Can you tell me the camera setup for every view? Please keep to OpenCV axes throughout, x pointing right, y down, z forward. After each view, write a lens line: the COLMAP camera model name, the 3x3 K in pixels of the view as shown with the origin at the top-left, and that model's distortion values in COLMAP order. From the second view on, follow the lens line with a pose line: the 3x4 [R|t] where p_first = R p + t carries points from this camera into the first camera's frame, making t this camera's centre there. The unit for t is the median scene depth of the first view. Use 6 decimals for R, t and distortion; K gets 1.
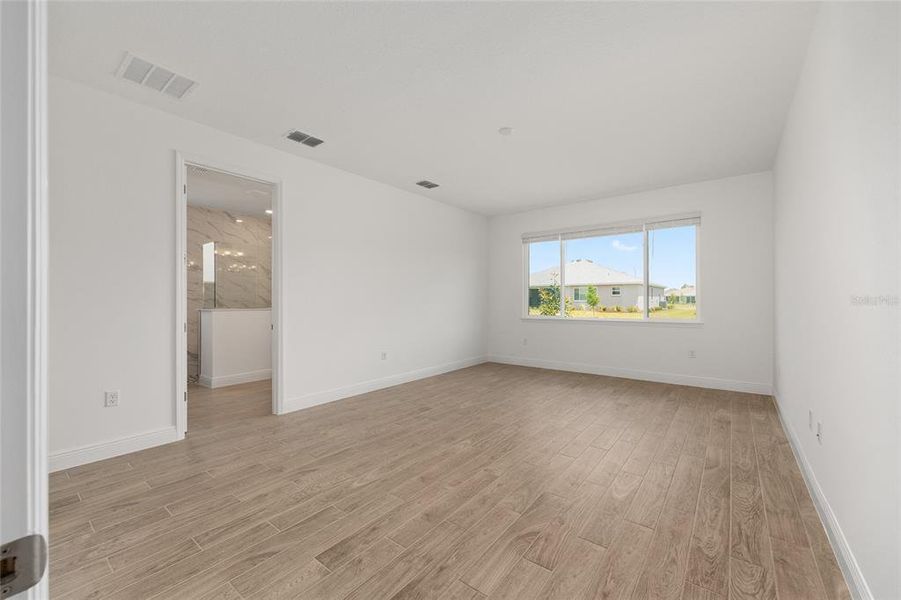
lens RADIAL K [[360.7, 0, 452.6], [0, 360.7, 299.6], [0, 0, 1]] dist [-0.000119, 0.000277]
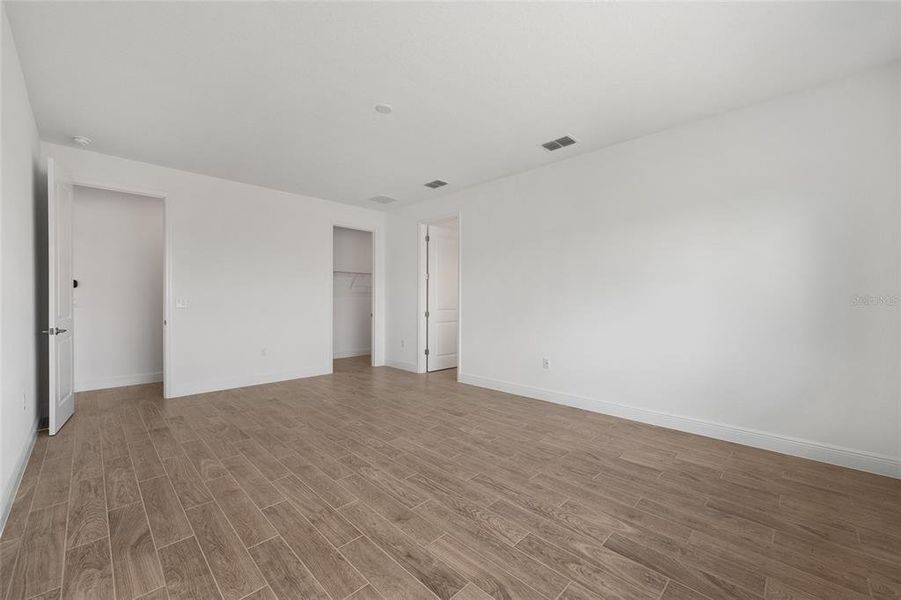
lens RADIAL K [[360.7, 0, 452.6], [0, 360.7, 299.6], [0, 0, 1]] dist [-0.000119, 0.000277]
pose [[-0.117514, 0.003374, -0.993065, 1.262902], [0.001376, 0.999994, 0.003235, -0.004340], [0.993070, -0.000987, -0.117518, 1.585595]]
